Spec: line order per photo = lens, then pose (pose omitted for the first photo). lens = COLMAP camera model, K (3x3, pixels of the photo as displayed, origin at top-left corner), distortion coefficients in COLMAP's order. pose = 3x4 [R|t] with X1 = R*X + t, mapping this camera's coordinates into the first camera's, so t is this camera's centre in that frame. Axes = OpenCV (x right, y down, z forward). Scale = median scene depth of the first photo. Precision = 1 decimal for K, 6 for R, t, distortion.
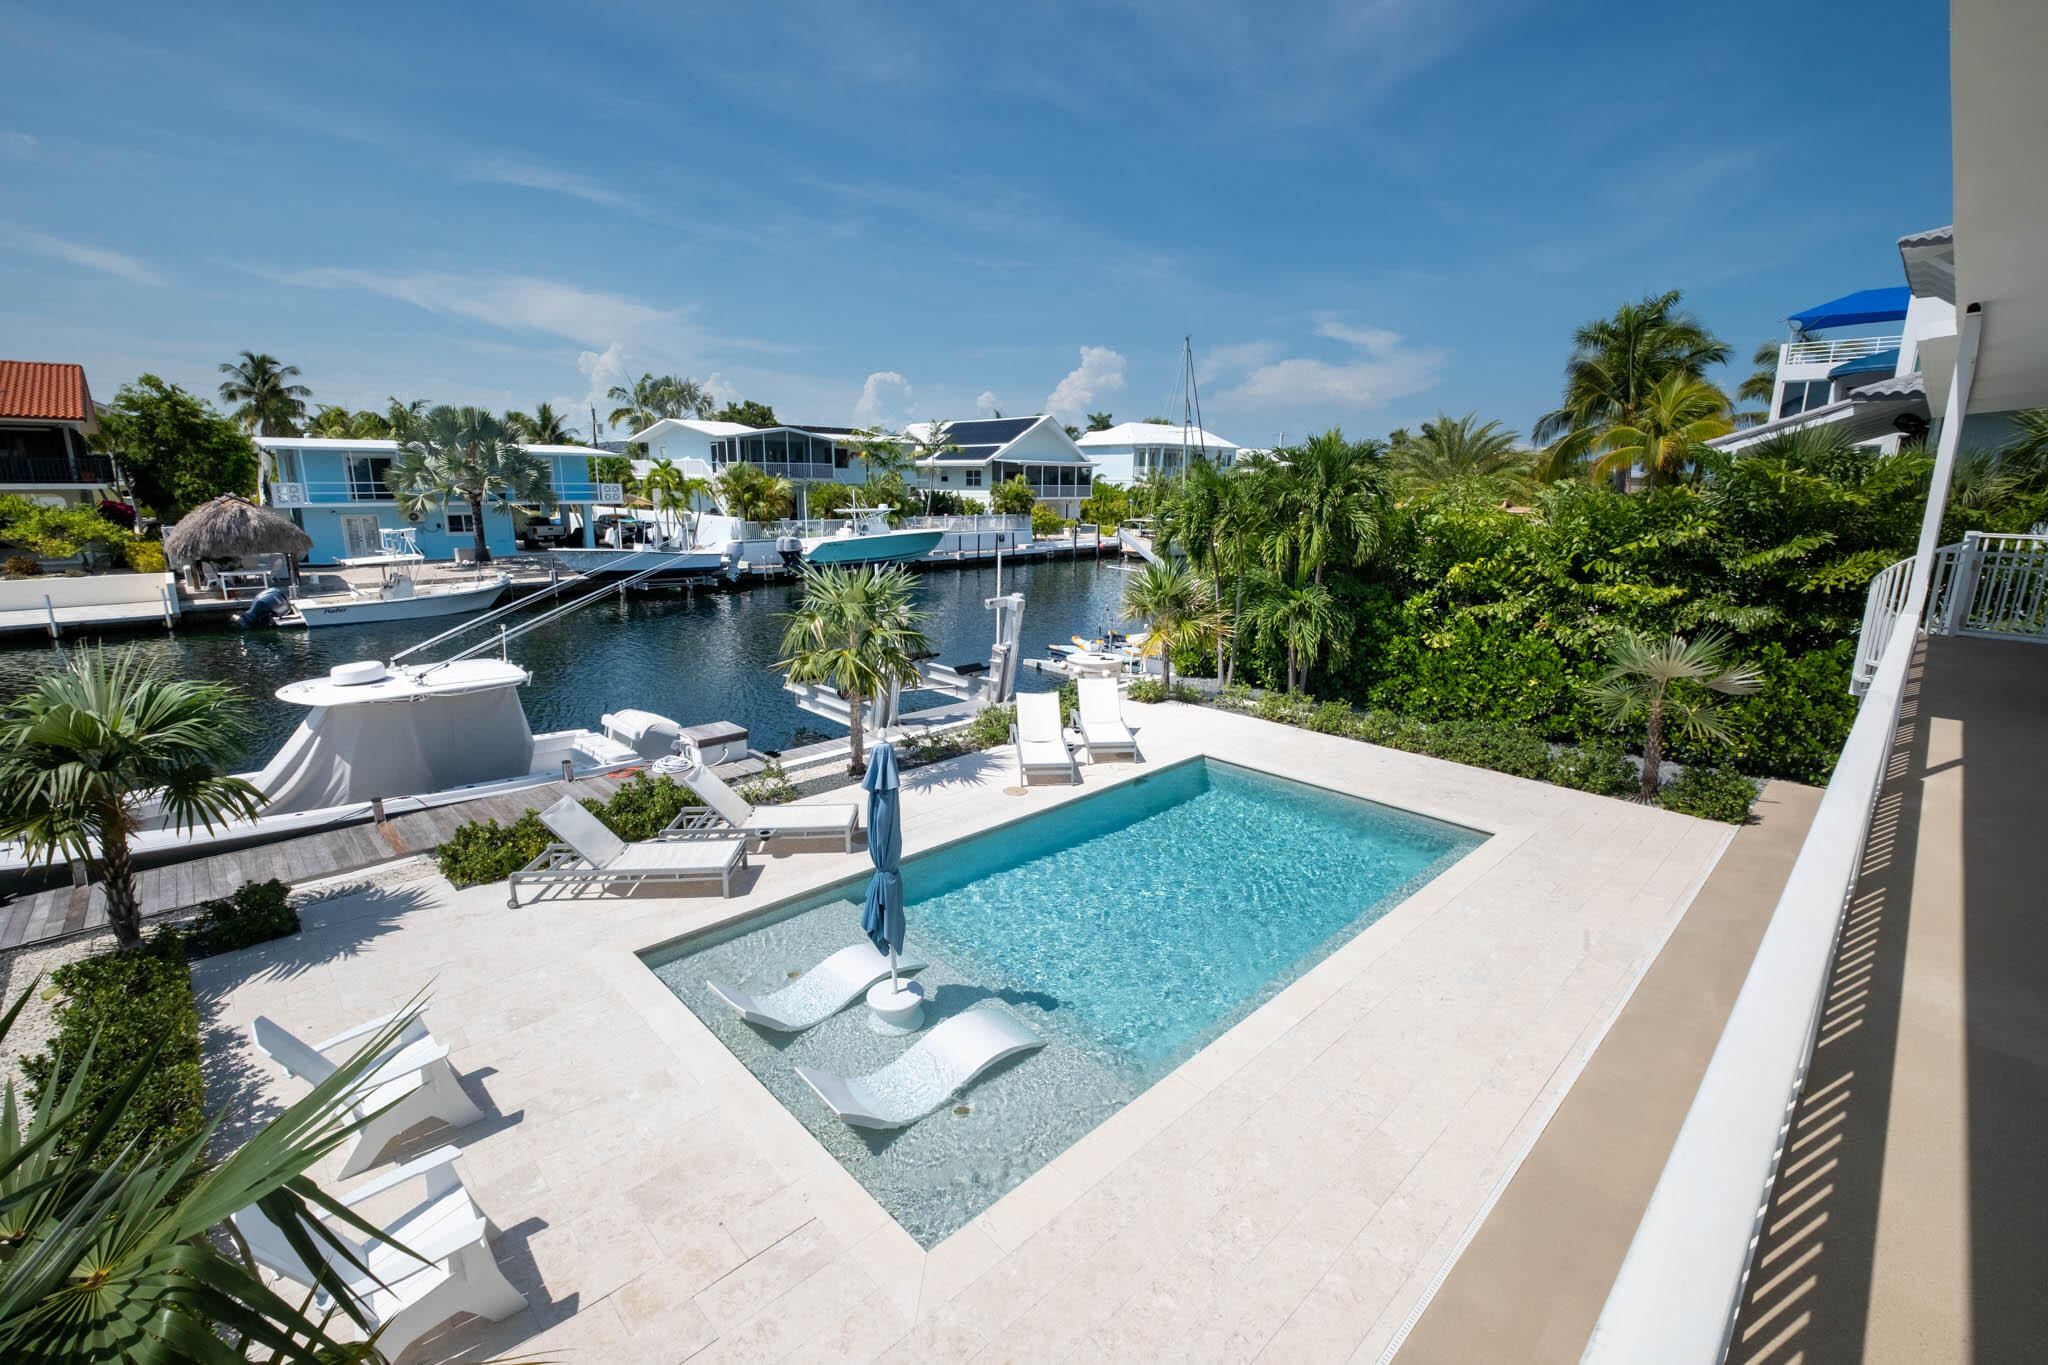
lens RADIAL K [[876.8, 0, 1026.6], [0, 876.8, 657.6], [0, 0, 1]] dist [0.002317, 0.000236]
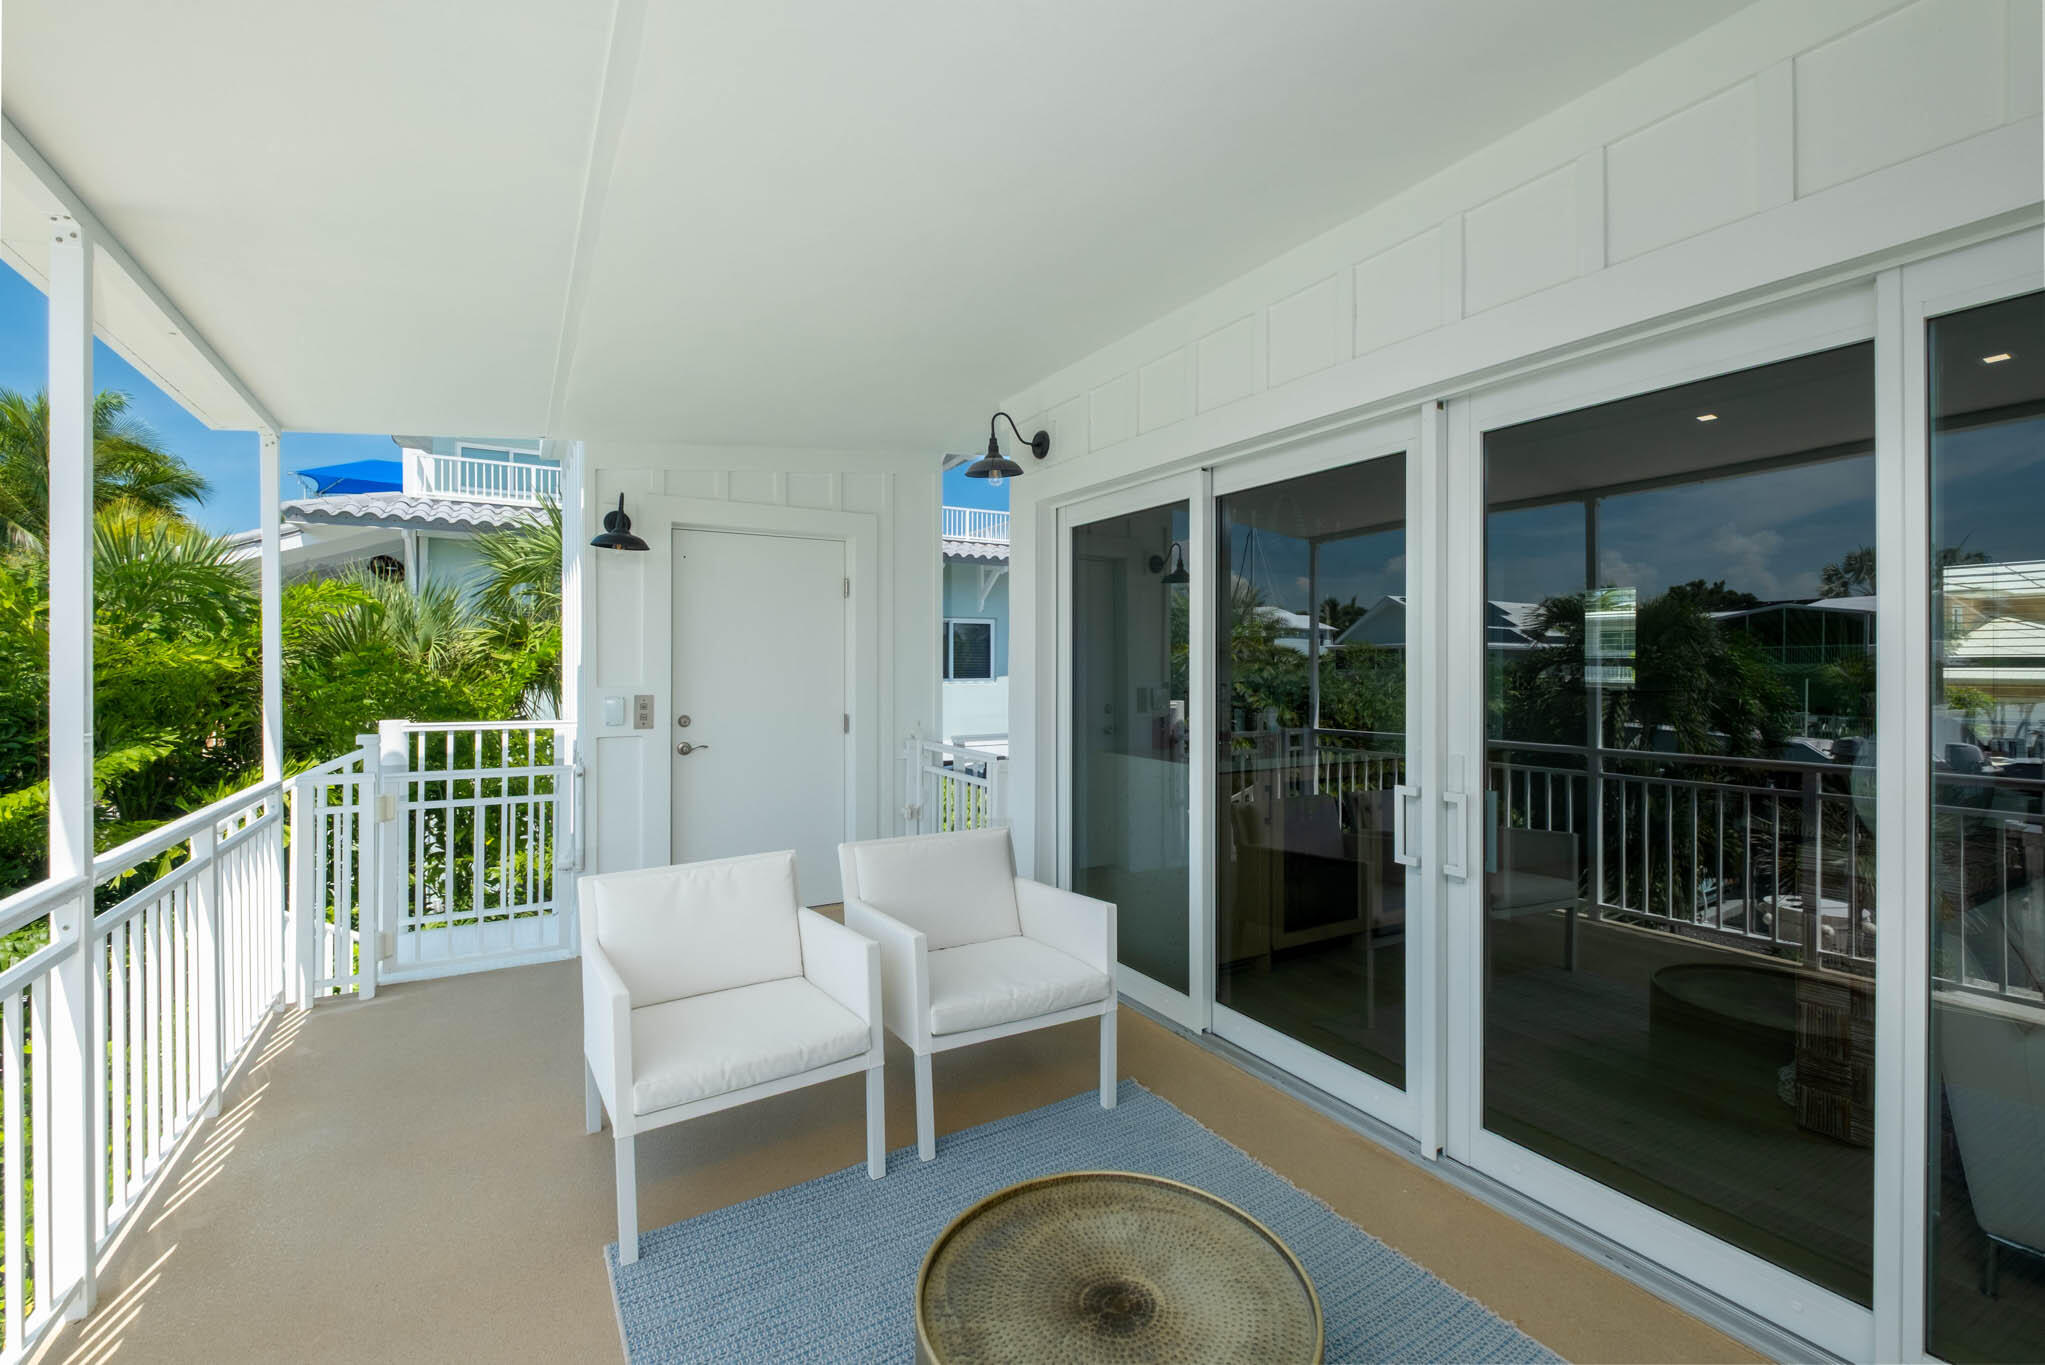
lens RADIAL K [[875.5, 0, 1025.1], [0, 875.5, 657.6], [0, 0, 1]] dist [0.002317, 0.000236]
pose [[0.210765, -0.010284, 0.977483, 0.279243], [0.195450, 0.980197, -0.031831, -0.040943], [-0.957798, 0.197758, 0.208602, 0.238381]]
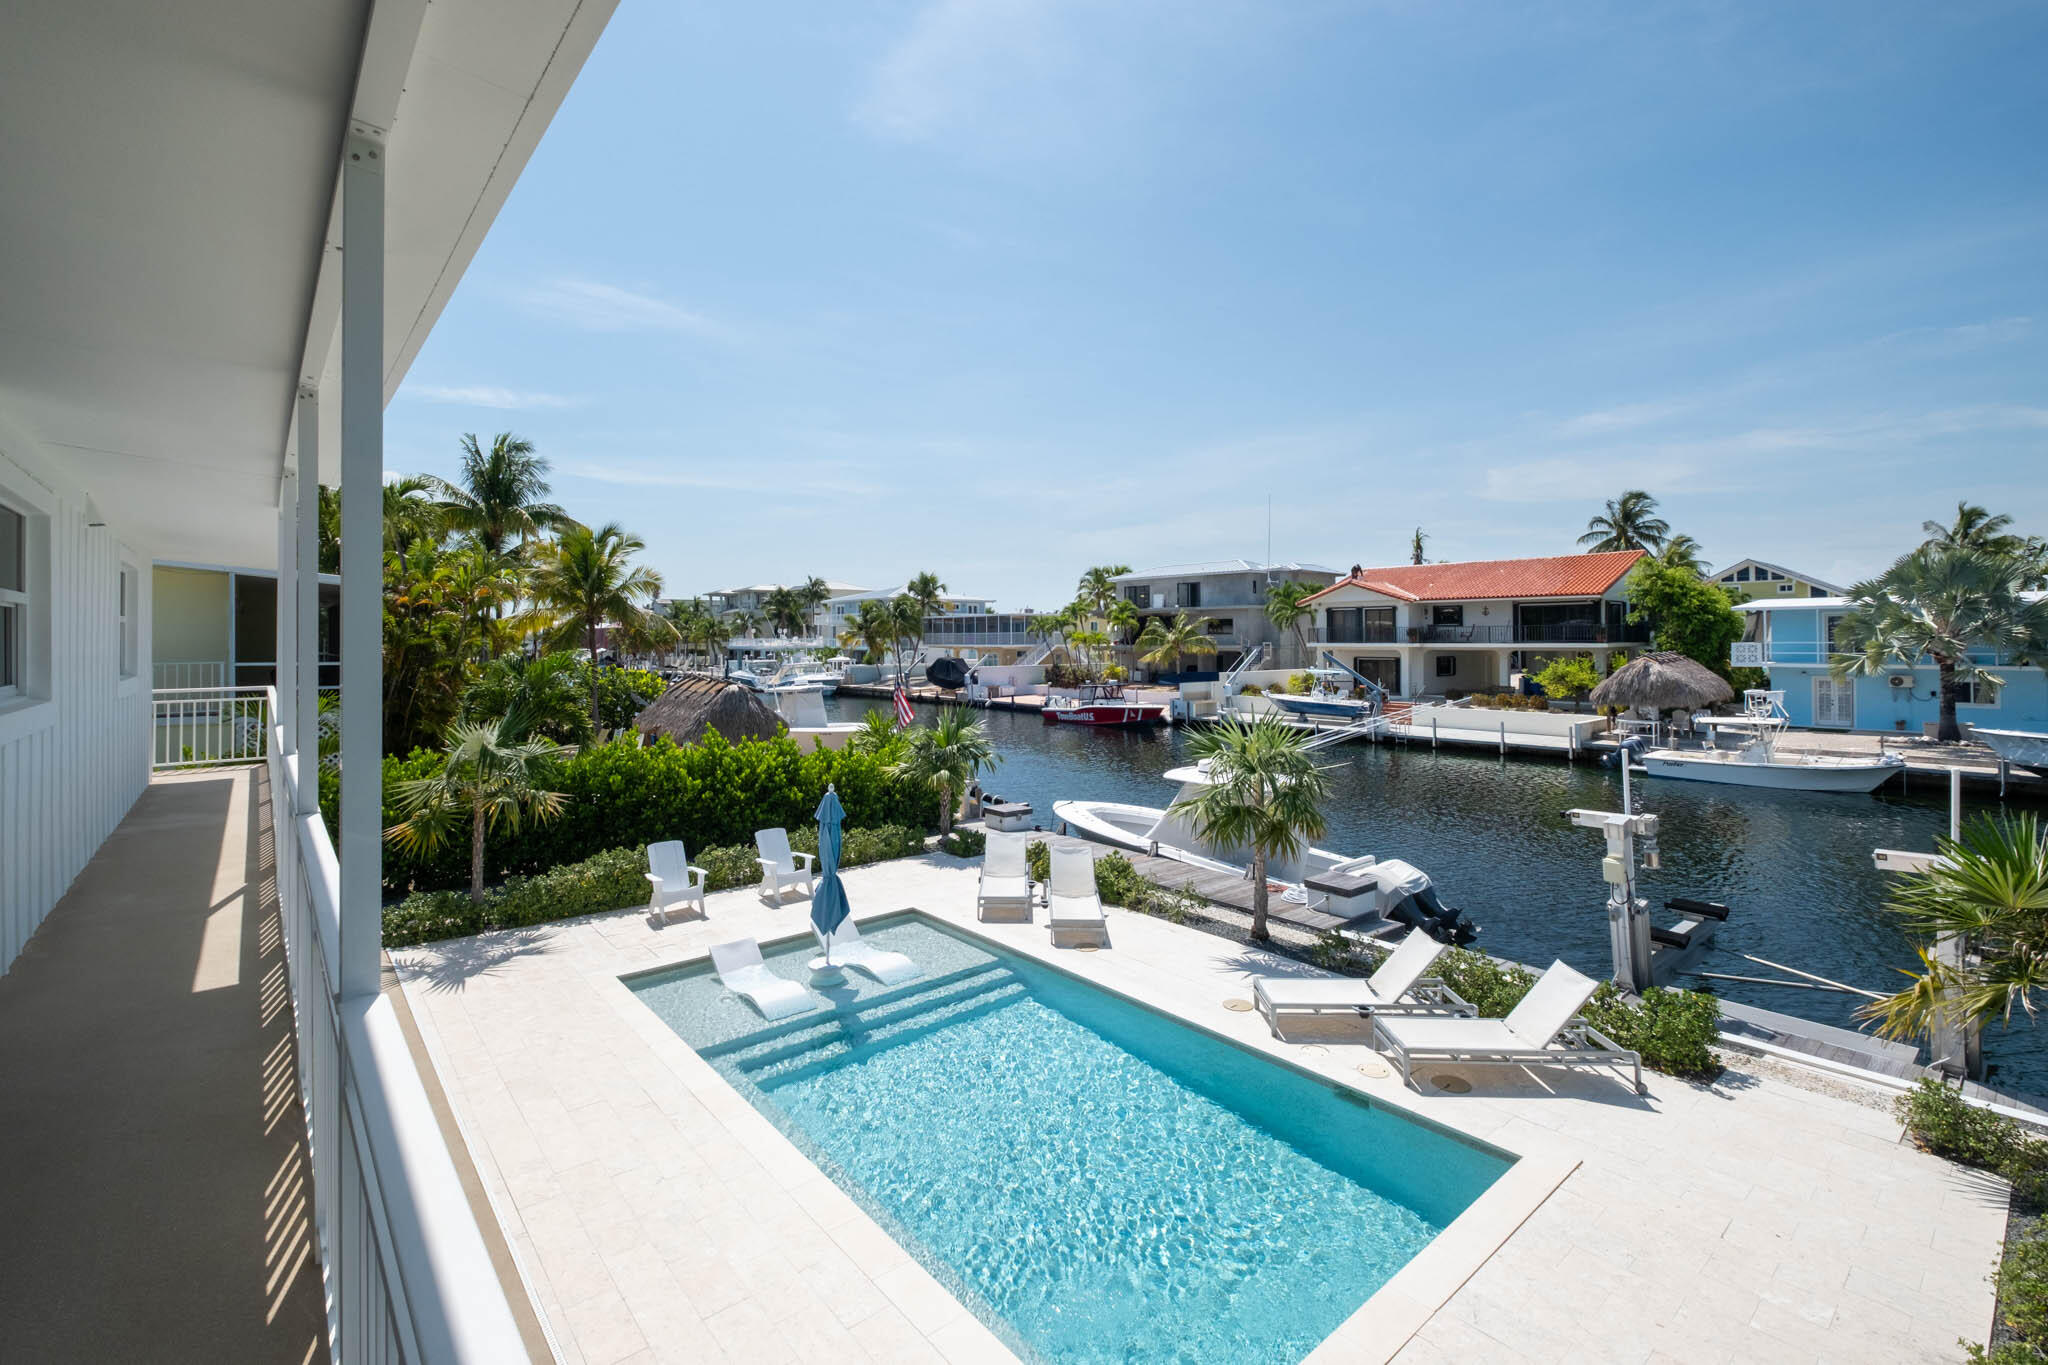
lens RADIAL K [[901.6, 0, 1025.1], [0, 901.6, 634.6], [0, 0, 1]] dist [0.003345, -0.006542]
pose [[-0.056663, -0.011405, -0.998328, 0.835059], [-0.195086, 0.980786, -0.000132, -0.146263], [0.979148, 0.194752, -0.057799, 0.781631]]
